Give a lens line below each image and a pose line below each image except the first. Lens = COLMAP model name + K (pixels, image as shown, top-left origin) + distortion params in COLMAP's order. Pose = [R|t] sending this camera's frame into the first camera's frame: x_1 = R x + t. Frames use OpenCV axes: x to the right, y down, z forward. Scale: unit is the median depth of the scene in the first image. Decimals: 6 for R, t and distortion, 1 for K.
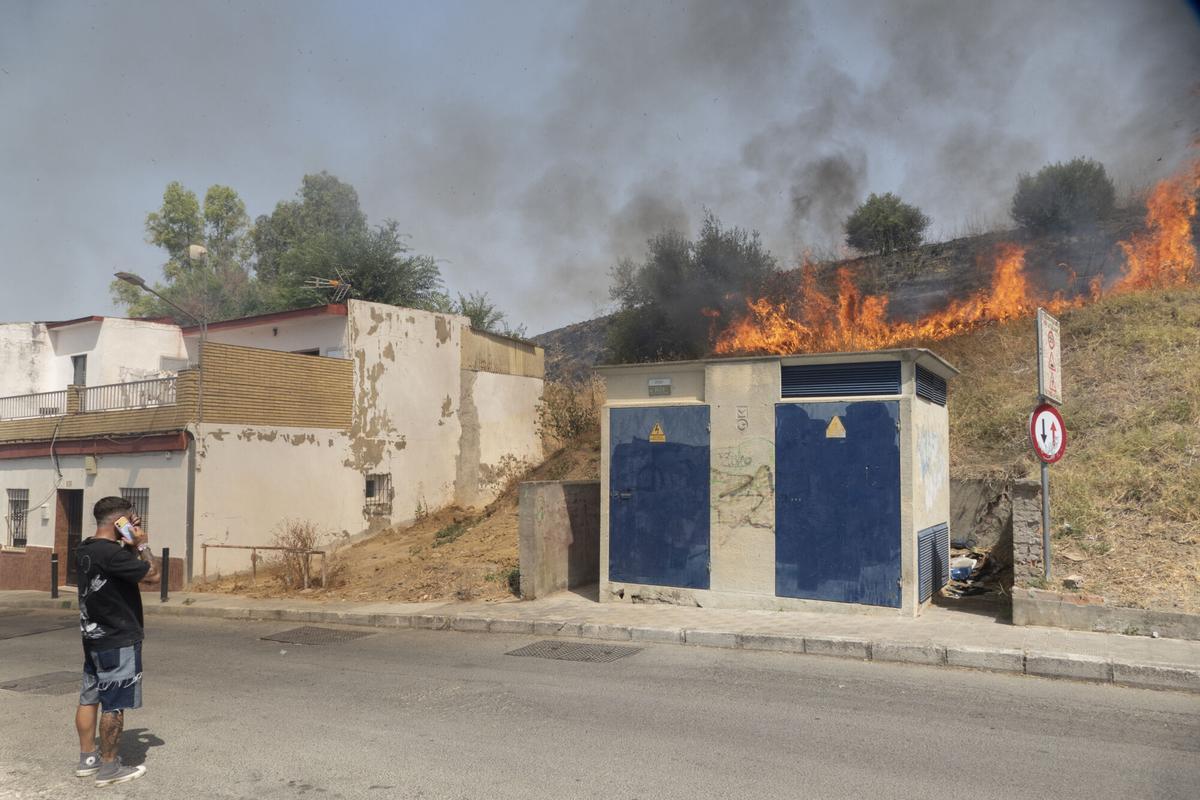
lens RADIAL K [[816.7, 0, 602.0], [0, 816.7, 439.7], [0, 0, 1]] dist [0.000366, -0.000132]
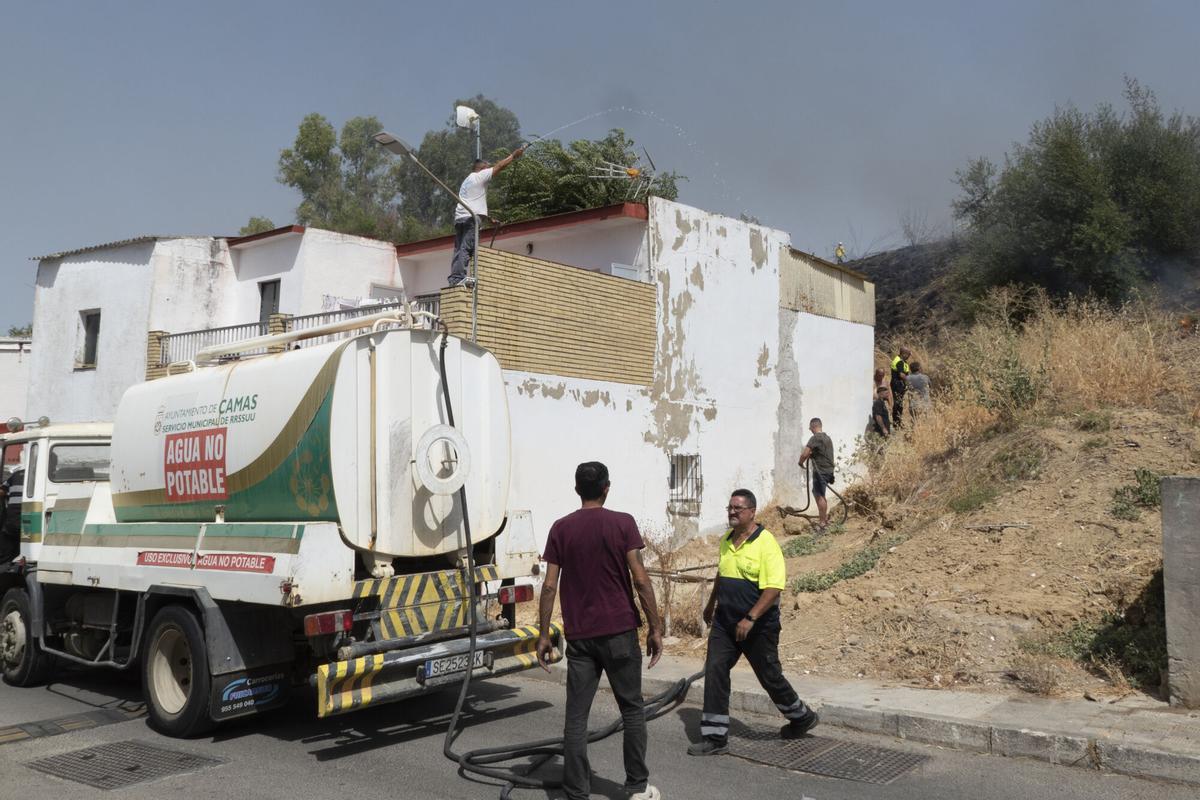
lens RADIAL K [[986.9, 0, 600.0], [0, 986.9, 400.0], [0, 0, 1]] dist [0.017193, 0.006933]
pose [[0.984645, 0.026891, -0.172485, -0.195572], [-0.031407, 0.999230, -0.023503, 0.017419], [0.171720, 0.028560, 0.984732, 0.178904]]
